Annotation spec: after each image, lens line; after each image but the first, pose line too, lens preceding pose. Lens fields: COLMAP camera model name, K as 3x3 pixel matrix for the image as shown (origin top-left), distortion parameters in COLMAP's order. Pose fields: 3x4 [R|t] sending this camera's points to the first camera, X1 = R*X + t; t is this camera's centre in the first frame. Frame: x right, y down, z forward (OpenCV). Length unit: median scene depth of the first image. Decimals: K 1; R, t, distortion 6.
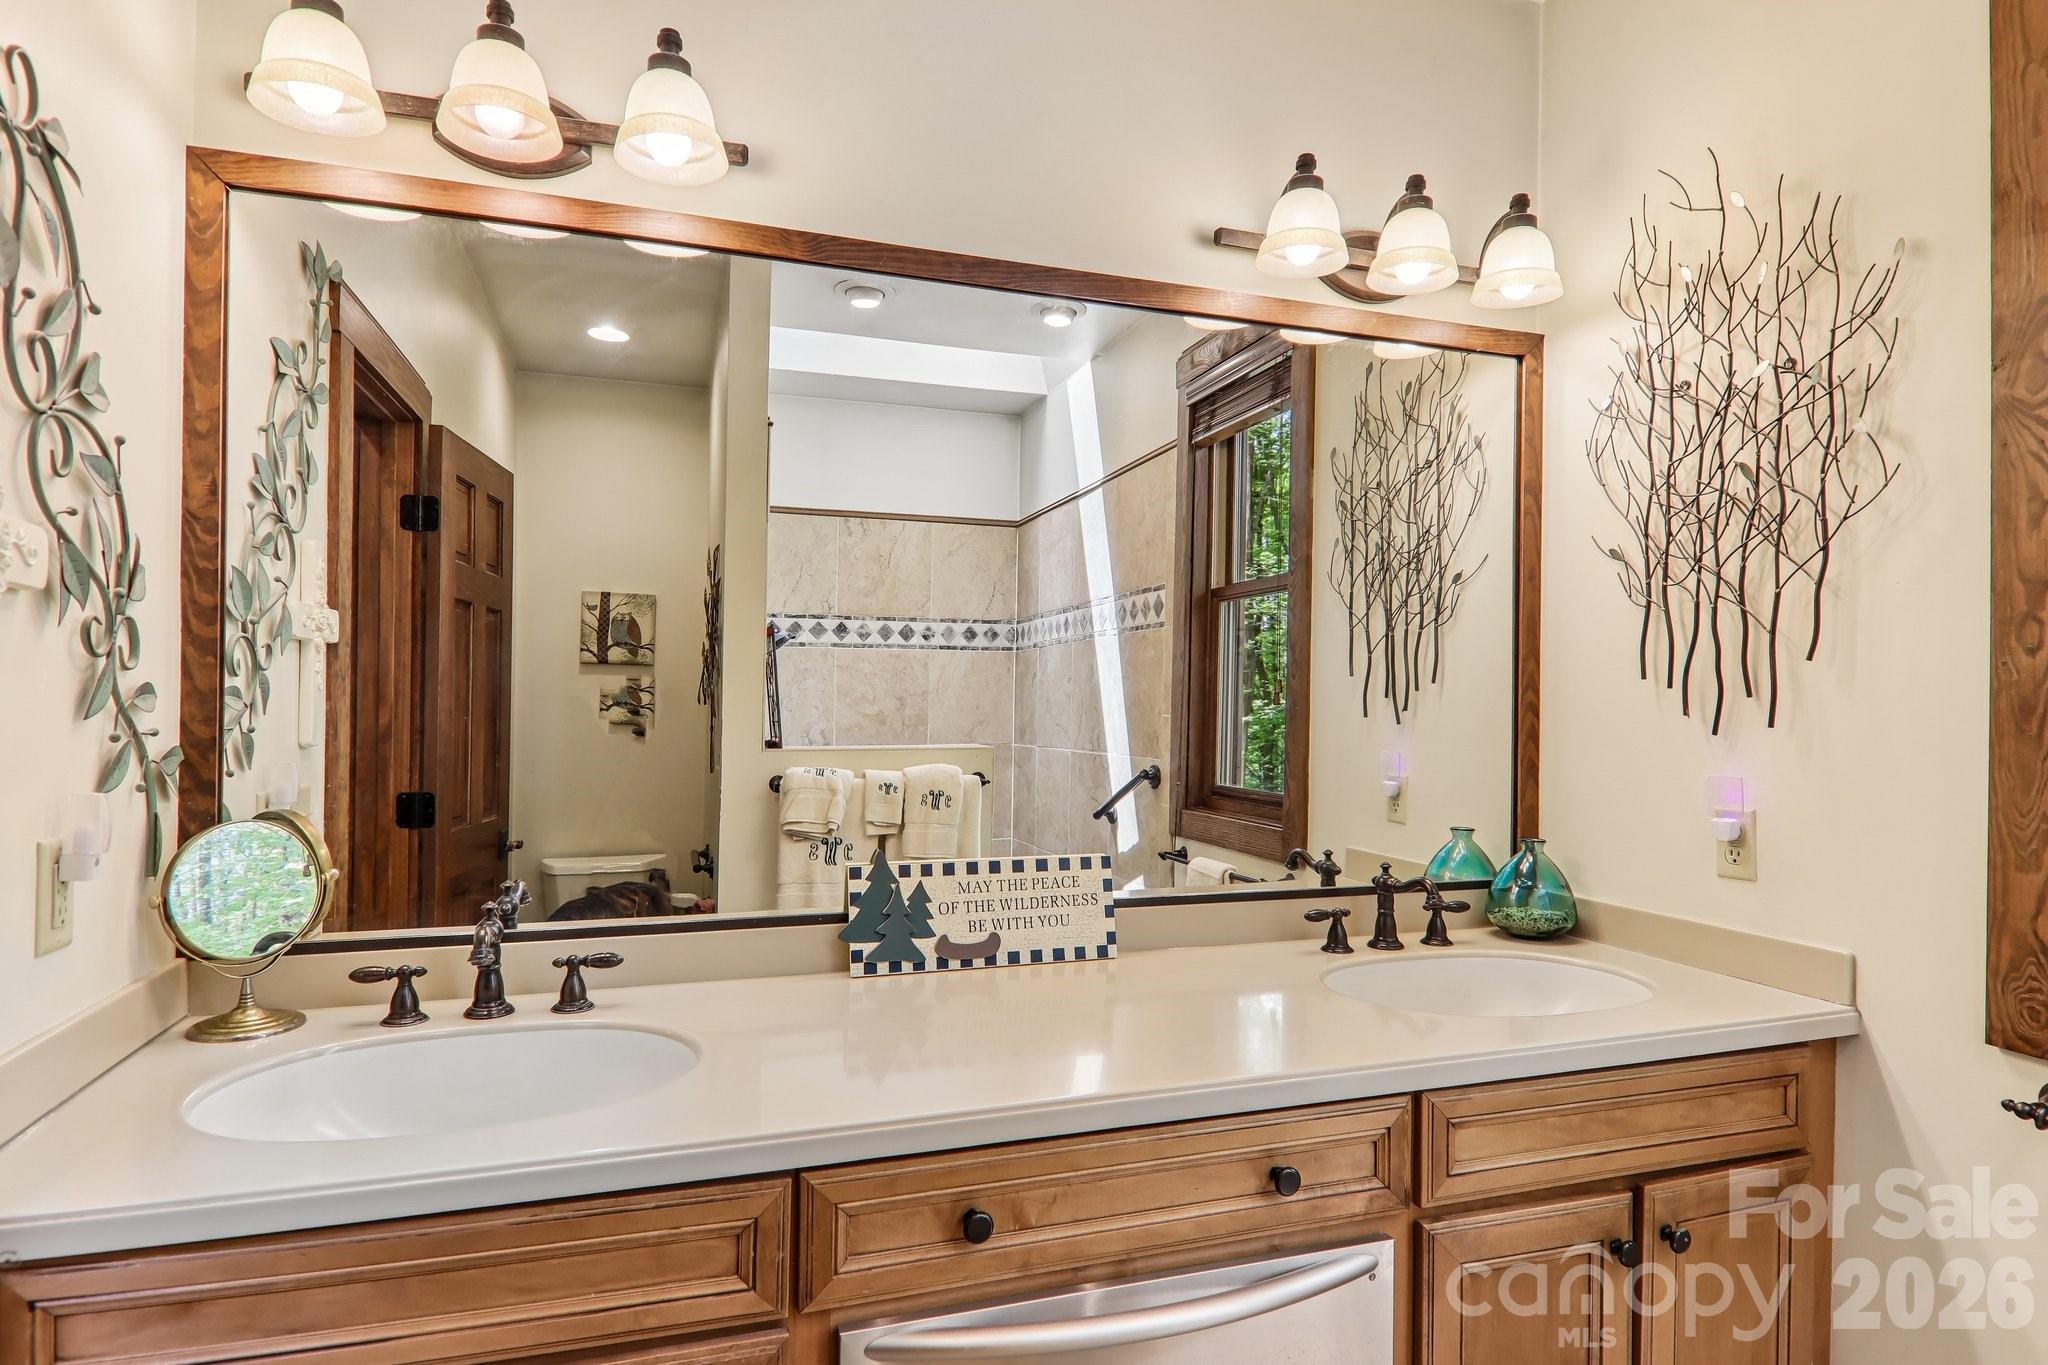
lens RADIAL K [[1104.9, 0, 1026.6], [0, 1104.9, 689.4], [0, 0, 1]] dist [-0.002733, -0.012370]
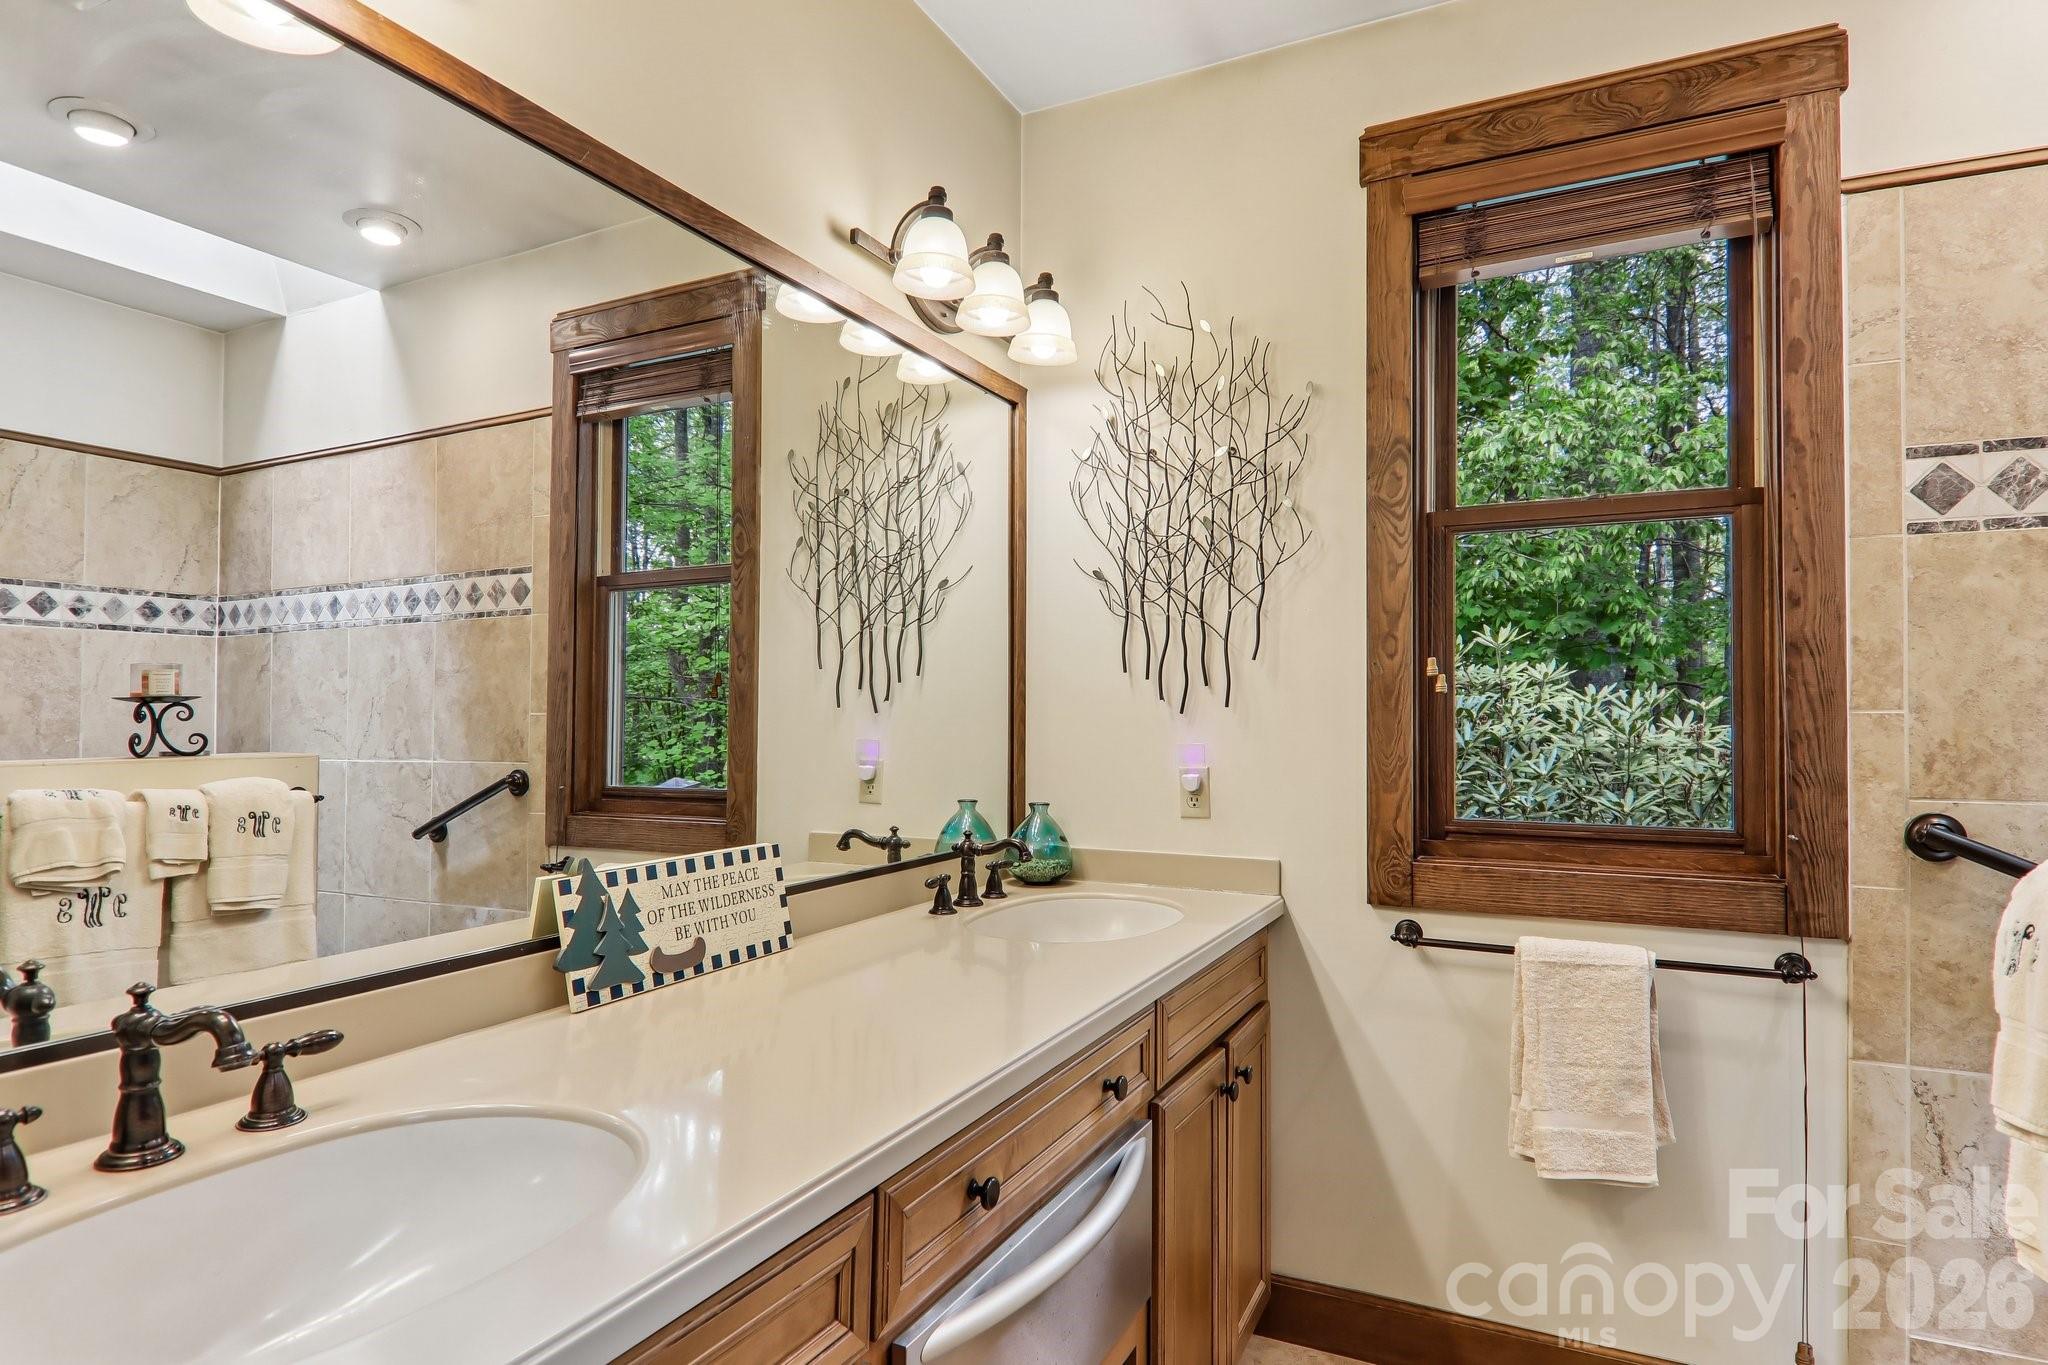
lens RADIAL K [[1111.5, 0, 1025.5], [0, 1111.5, 695.2], [0, 0, 1]] dist [-0.000413, -0.012796]
pose [[0.706681, 0.006109, 0.707506, -0.445633], [-0.003678, 0.999981, -0.004961, 0.023397], [-0.707523, 0.000903, 0.706690, 0.154021]]
